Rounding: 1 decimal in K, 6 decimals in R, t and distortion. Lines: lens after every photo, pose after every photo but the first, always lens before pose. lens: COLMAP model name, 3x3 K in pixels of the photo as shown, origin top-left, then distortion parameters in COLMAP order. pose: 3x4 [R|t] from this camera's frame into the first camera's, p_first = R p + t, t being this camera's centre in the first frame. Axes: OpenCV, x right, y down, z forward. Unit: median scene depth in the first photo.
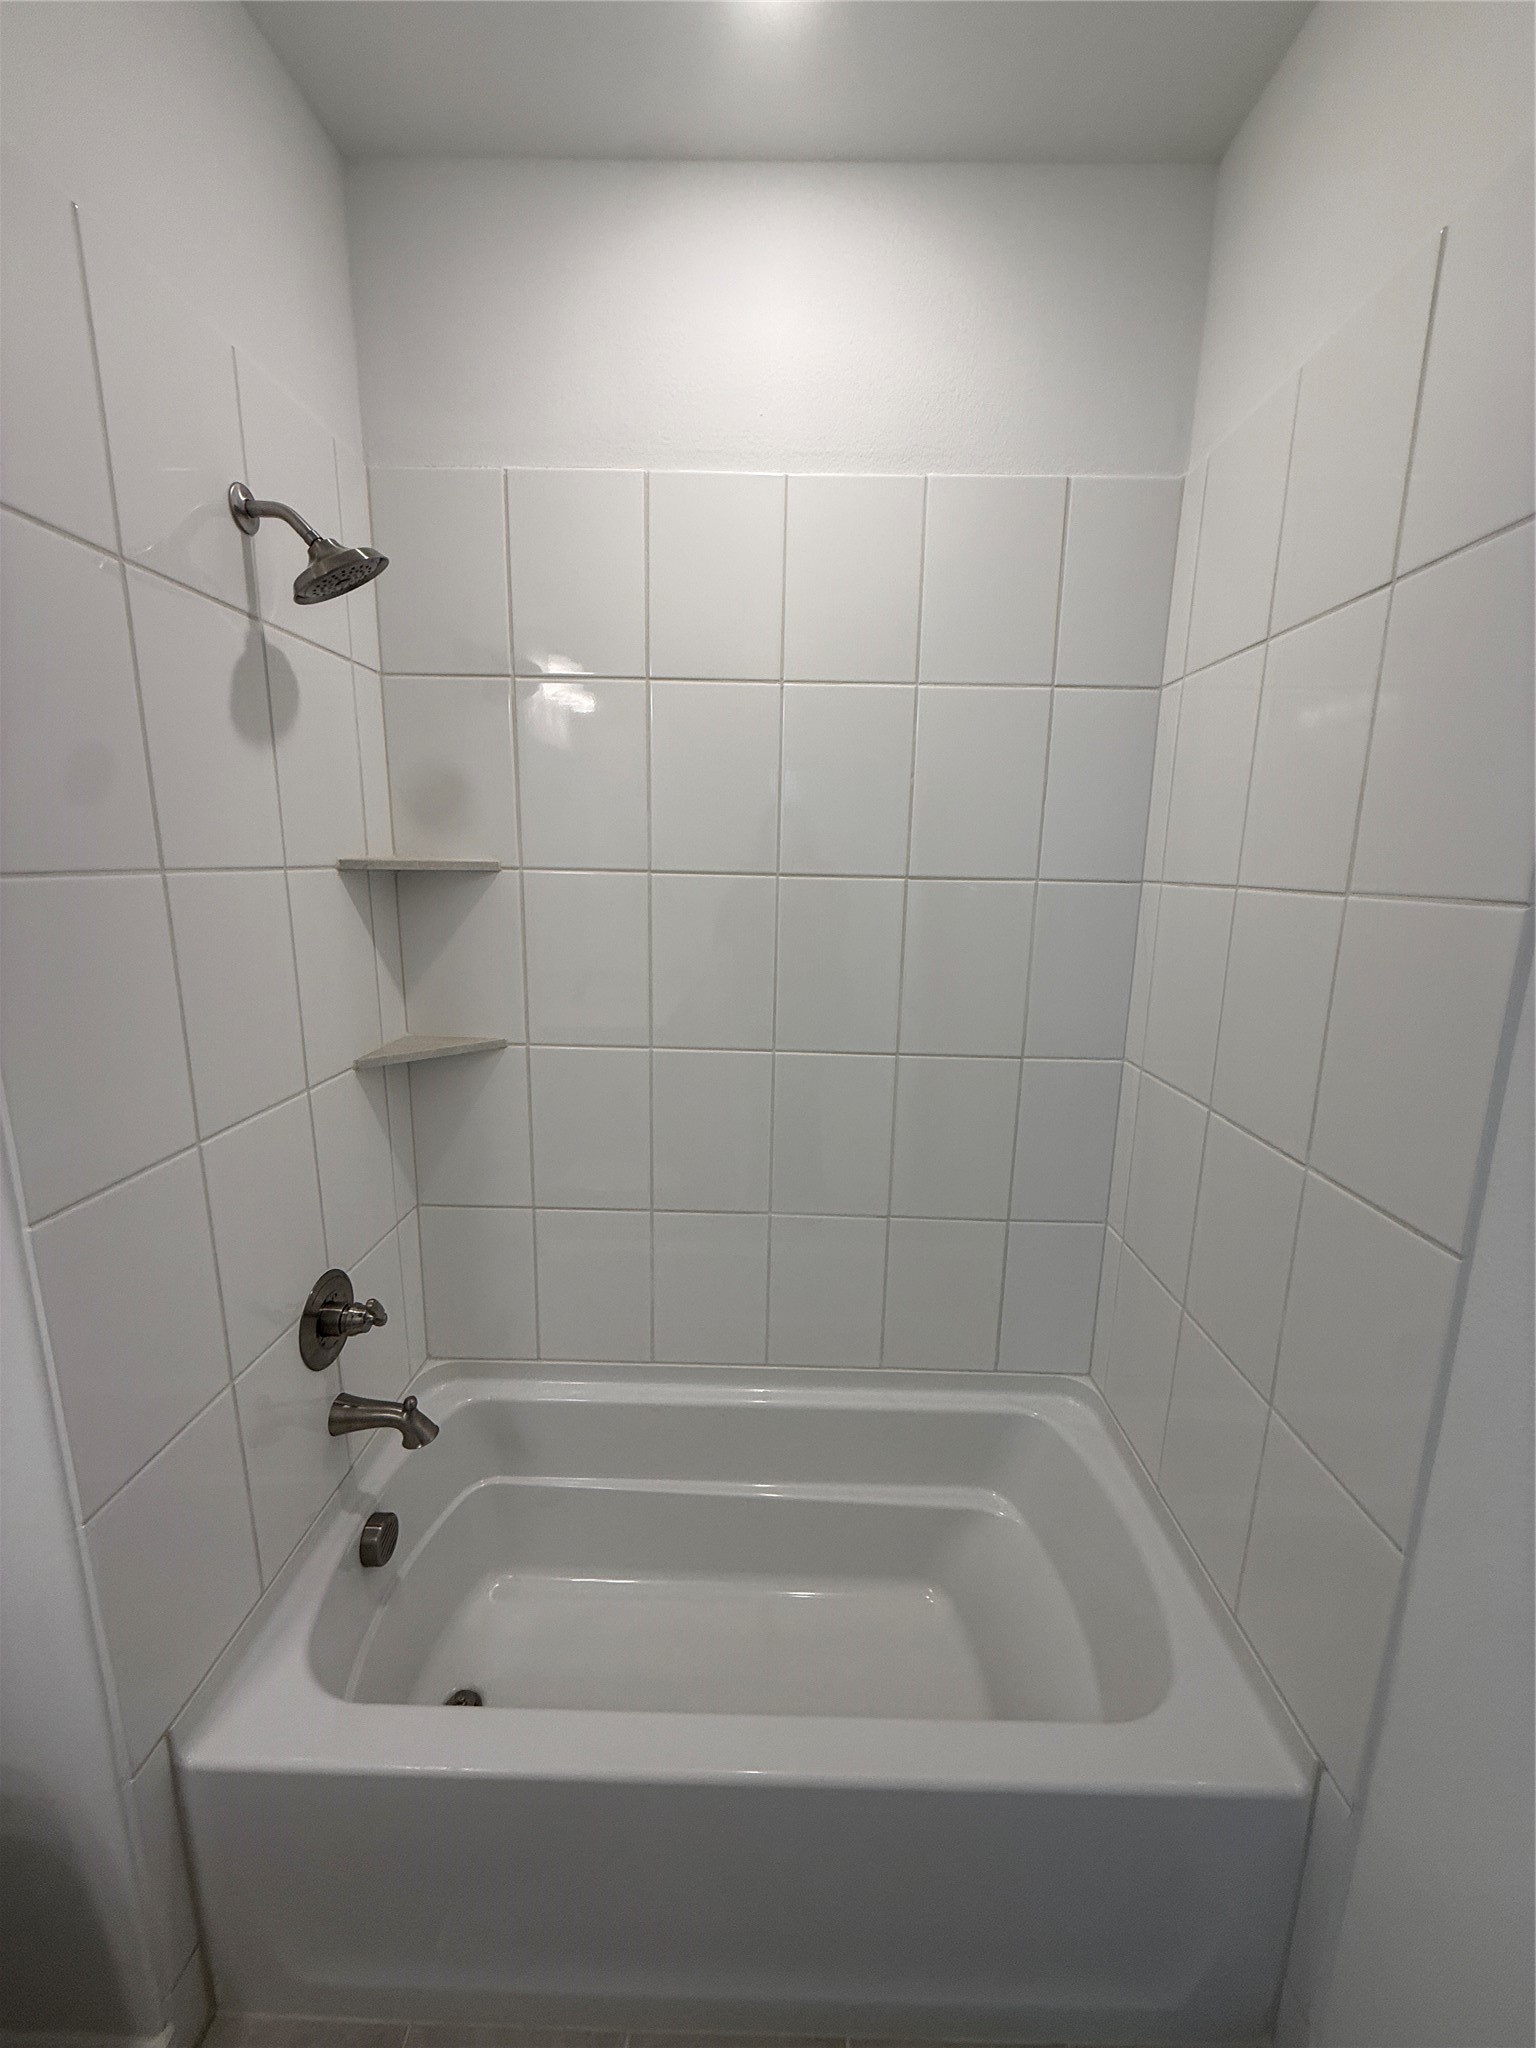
lens RADIAL K [[819.2, 0, 770.4], [0, 819.2, 1019.7], [0, 0, 1]] dist [0.002651, -0.000309]
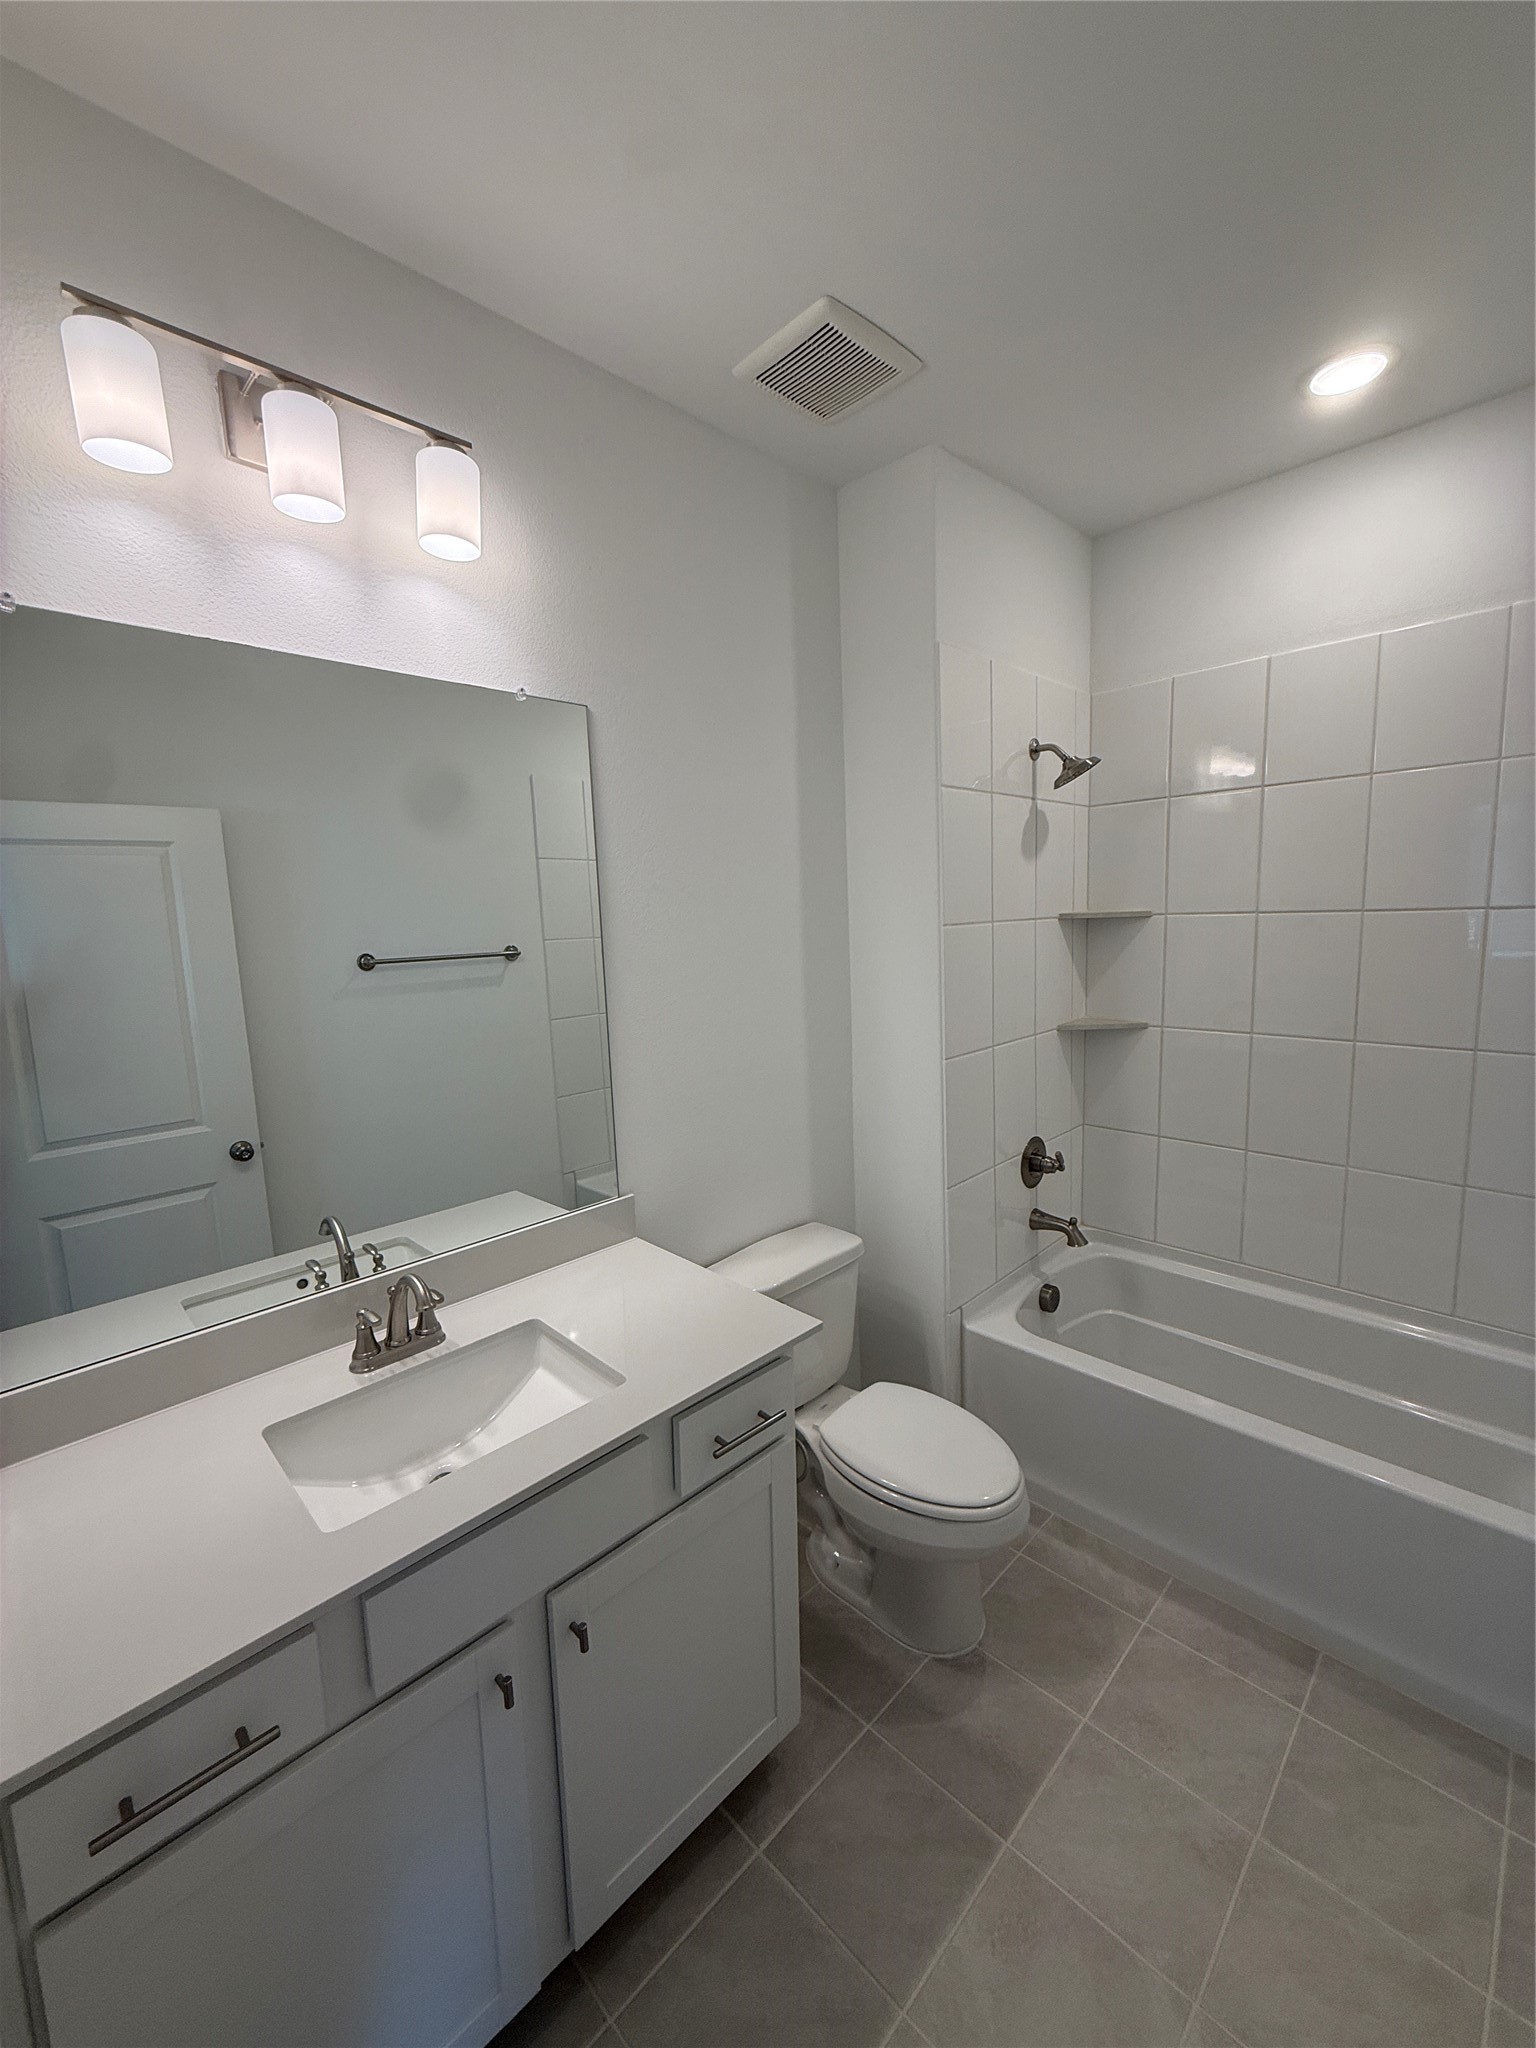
lens RADIAL K [[819.2, 0, 770.4], [0, 819.2, 1019.7], [0, 0, 1]] dist [0.002651, -0.000309]
pose [[0.717846, 0.047351, -0.694590, 0.287083], [-0.088332, 0.995816, -0.023403, 0.137486], [0.690576, 0.078154, 0.719025, -0.728641]]
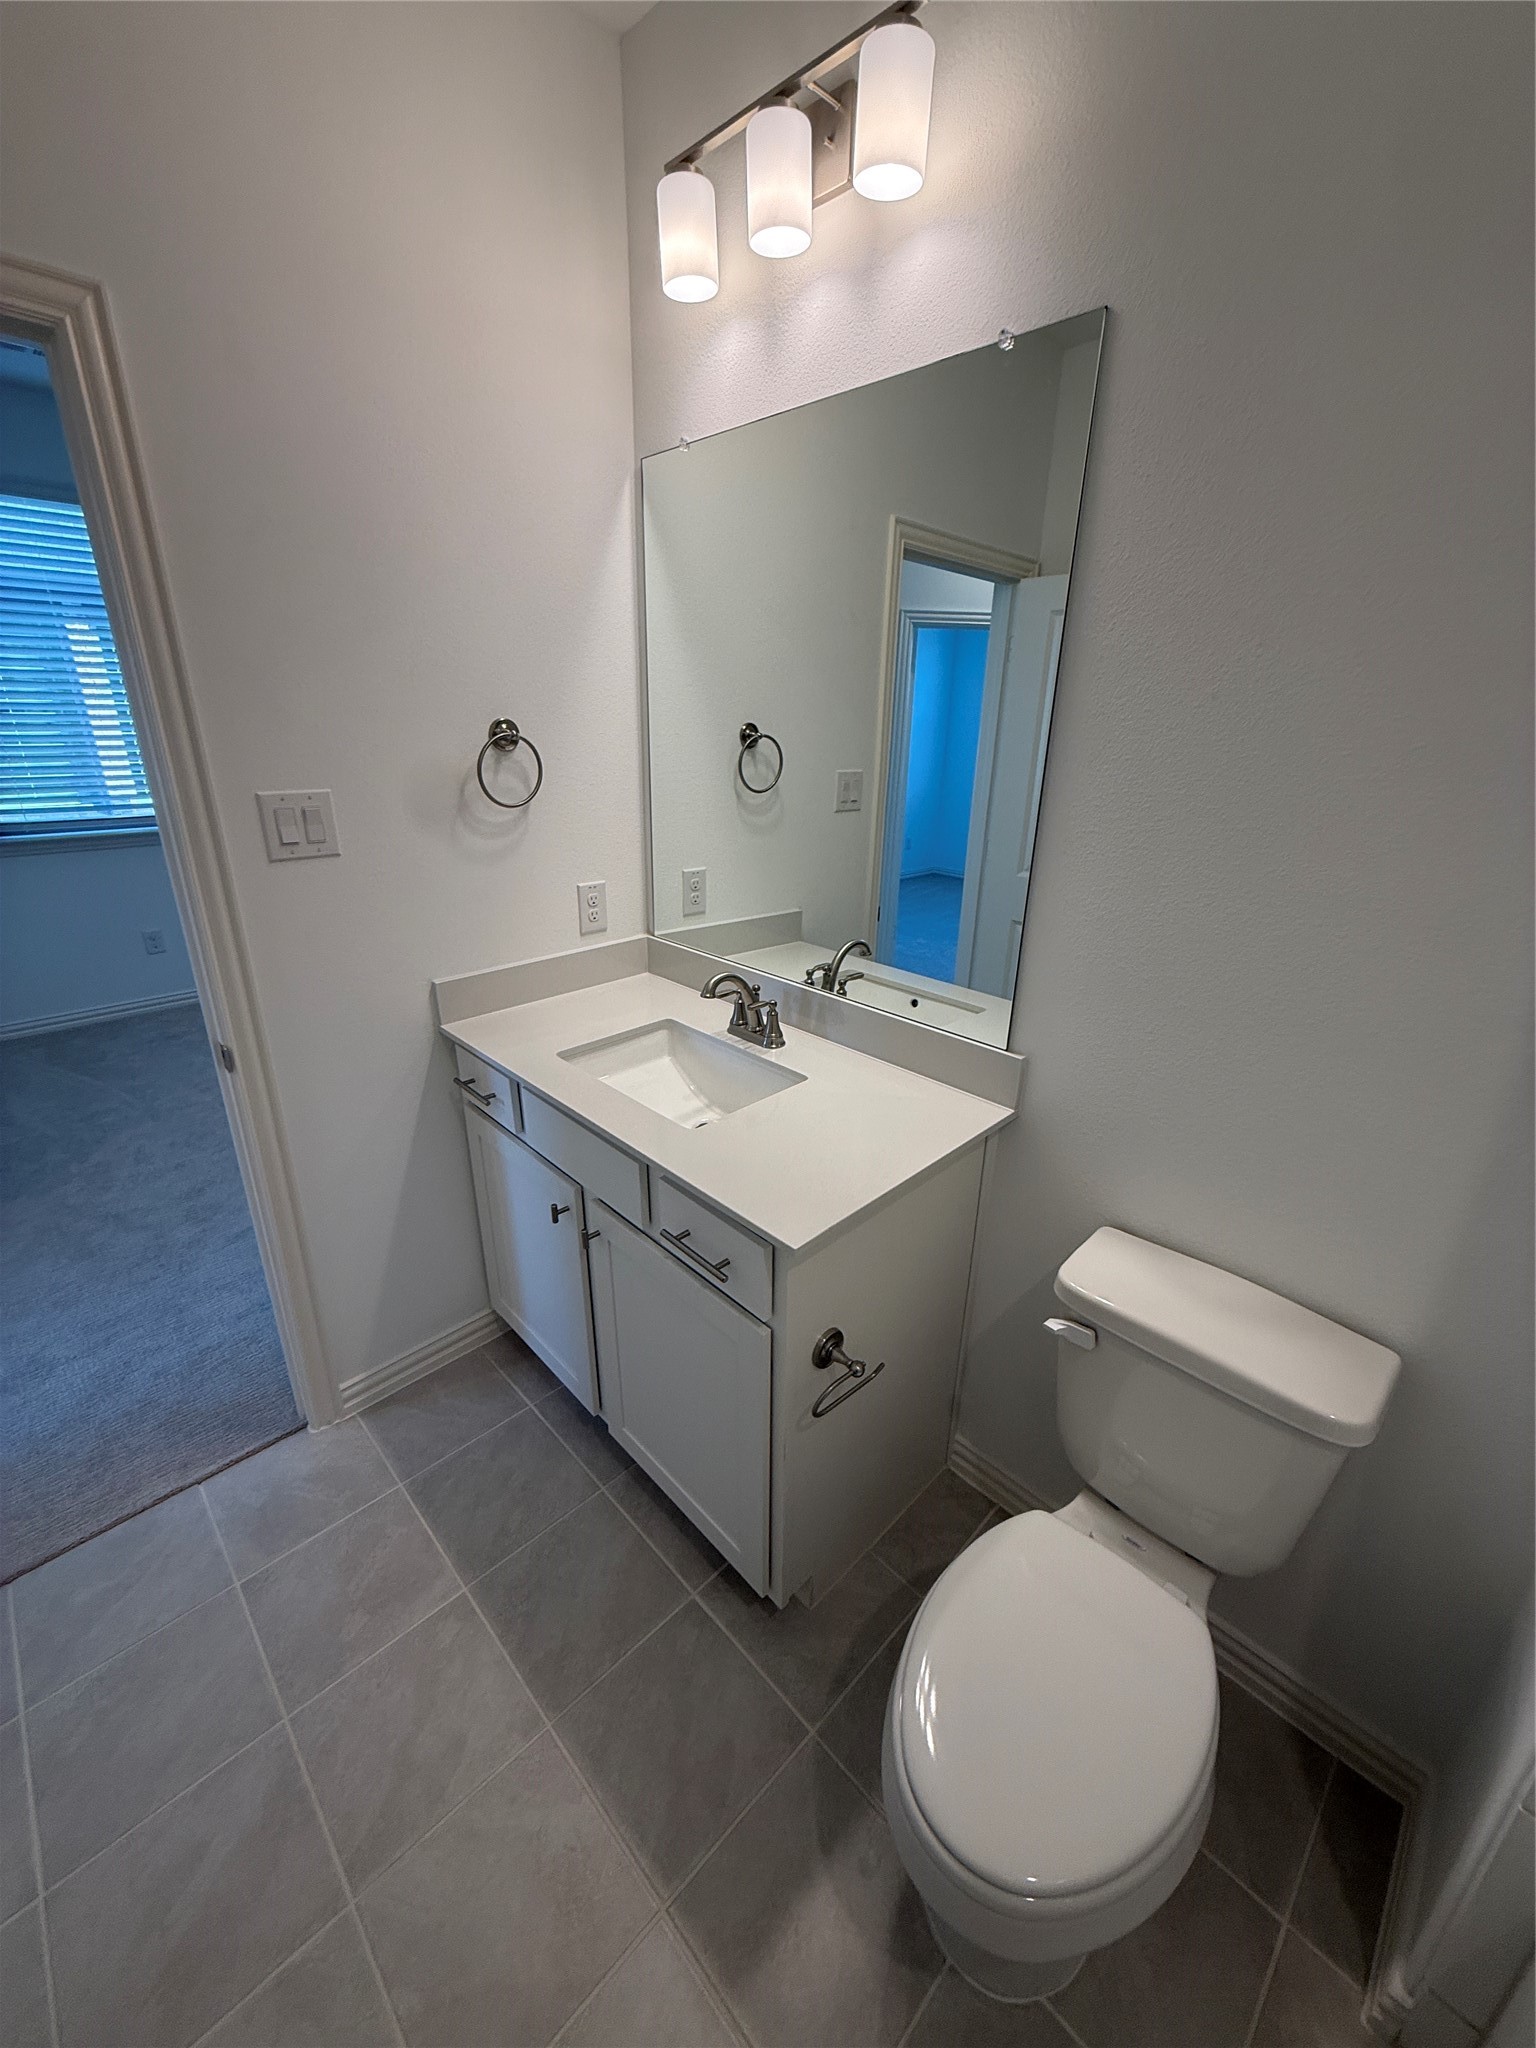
lens RADIAL K [[819.2, 0, 770.4], [0, 819.2, 1019.7], [0, 0, 1]] dist [0.002651, -0.000309]
pose [[-0.702684, 0.222893, -0.675688, 0.126202], [-0.165699, 0.872287, 0.460064, -0.040531], [0.691939, 0.435240, -0.576009, 0.377071]]
